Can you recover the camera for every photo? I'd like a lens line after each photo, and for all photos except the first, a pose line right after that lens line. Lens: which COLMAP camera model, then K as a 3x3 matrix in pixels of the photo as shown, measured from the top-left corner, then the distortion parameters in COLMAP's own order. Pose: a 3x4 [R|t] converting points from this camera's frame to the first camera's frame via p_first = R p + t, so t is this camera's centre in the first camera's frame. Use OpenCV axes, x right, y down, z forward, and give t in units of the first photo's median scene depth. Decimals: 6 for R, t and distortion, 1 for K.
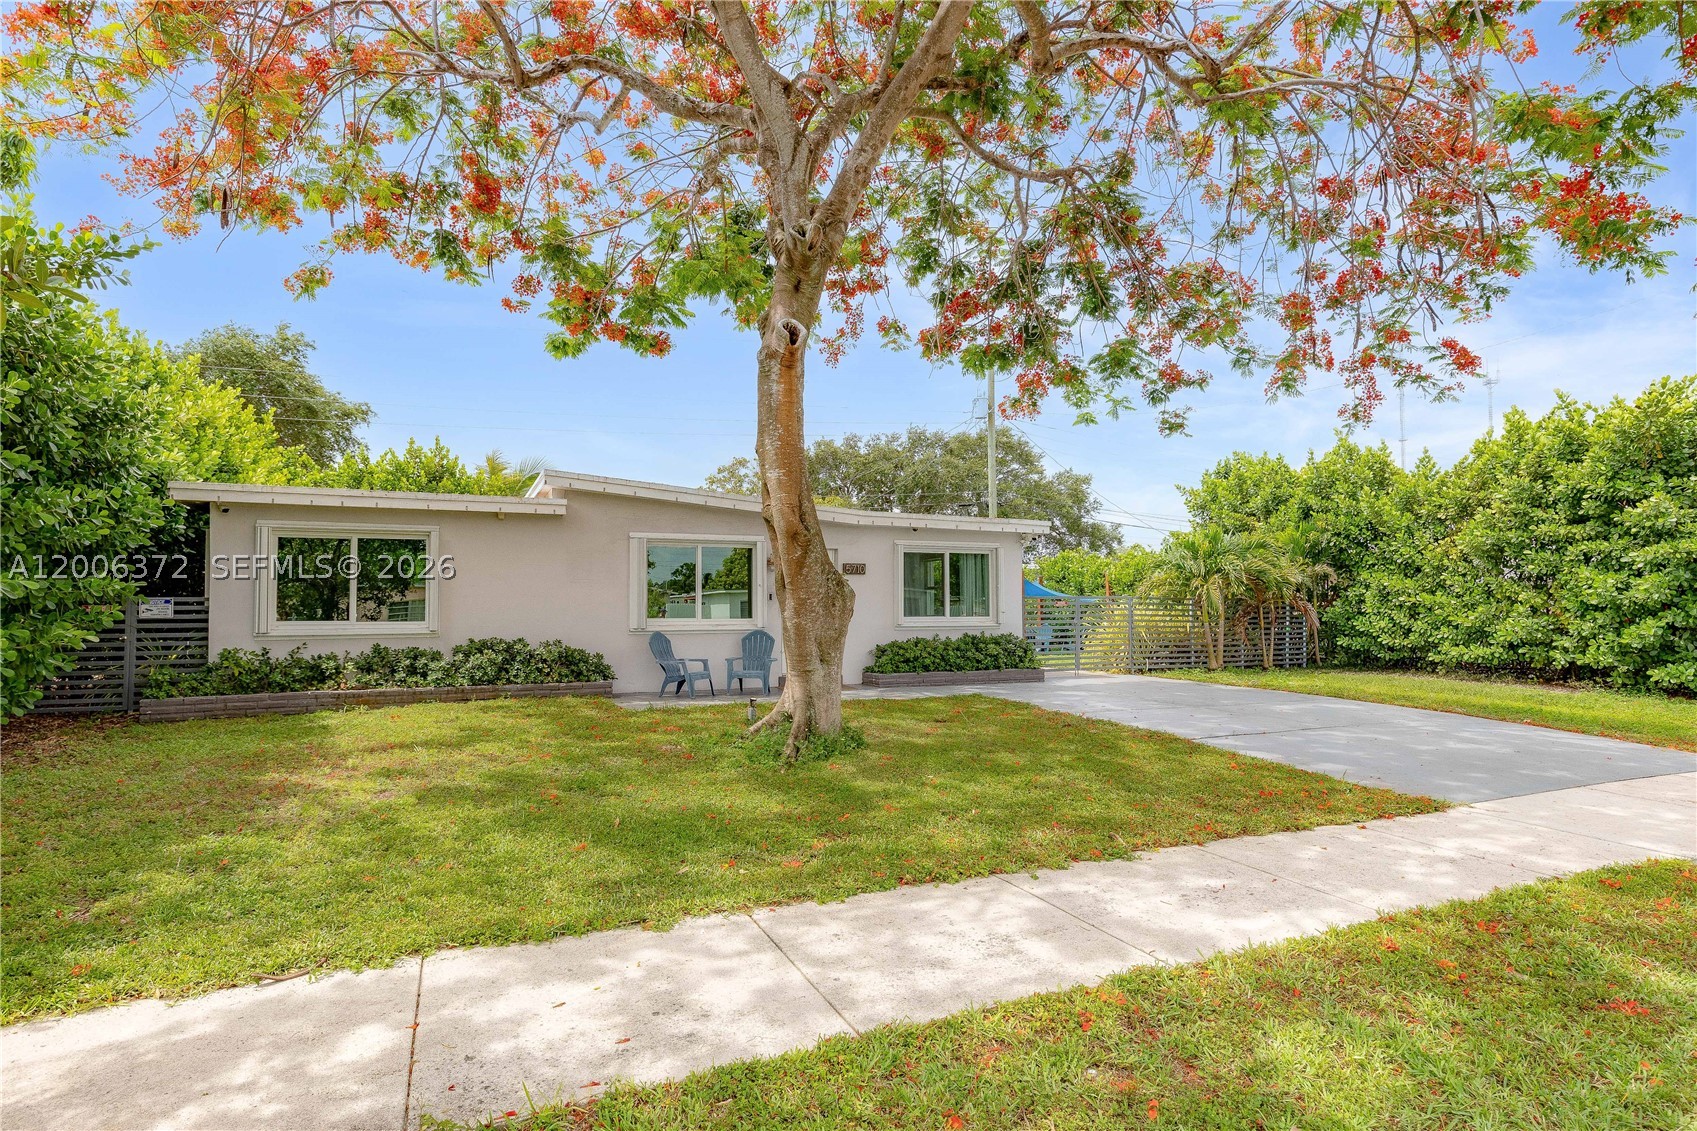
lens RADIAL K [[886.6, 0, 862.9], [0, 886.6, 592.1], [0, 0, 1]] dist [-0.004858, -0.000753]
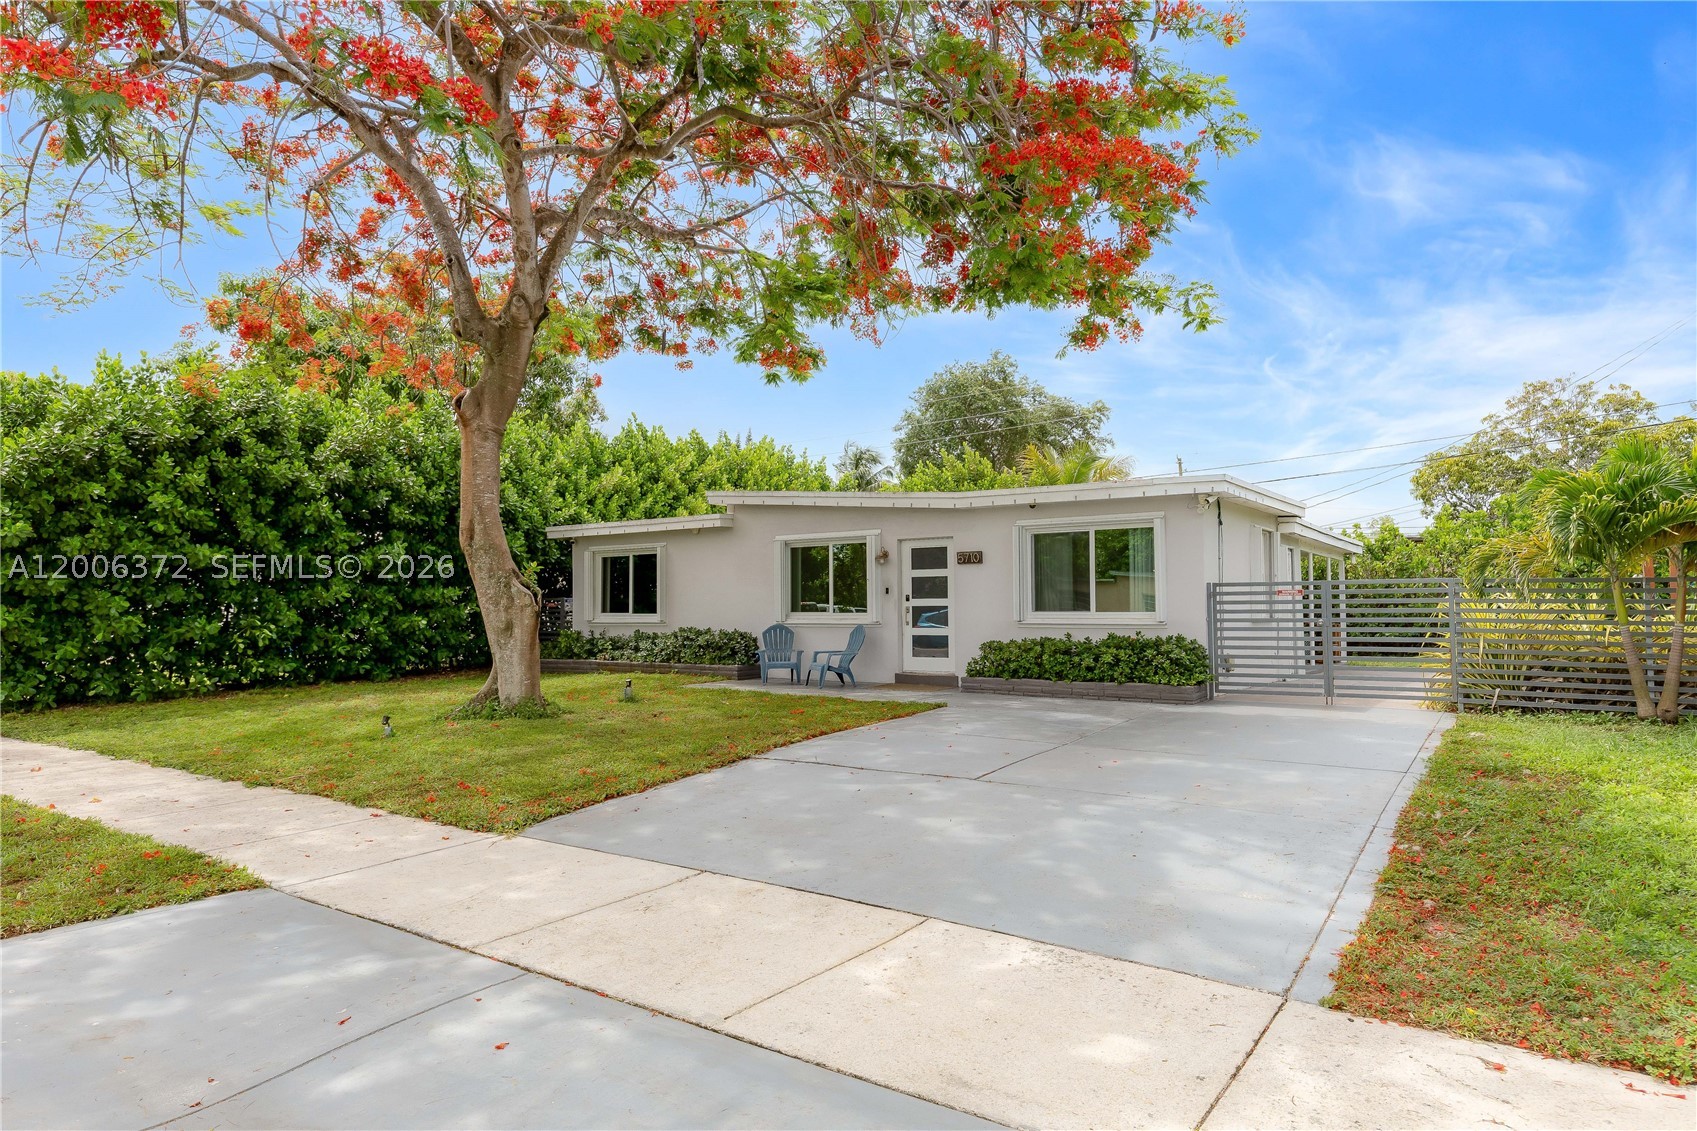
lens RADIAL K [[1018.9, 0, 848.5], [0, 1018.9, 565.5], [0, 0, 1]] dist [0.013614, 0.000561]
pose [[0.512439, -0.034031, -0.858049, 0.925145], [0.021063, 0.999412, -0.027059, 0.007893], [0.858465, -0.004207, 0.512854, 0.425956]]
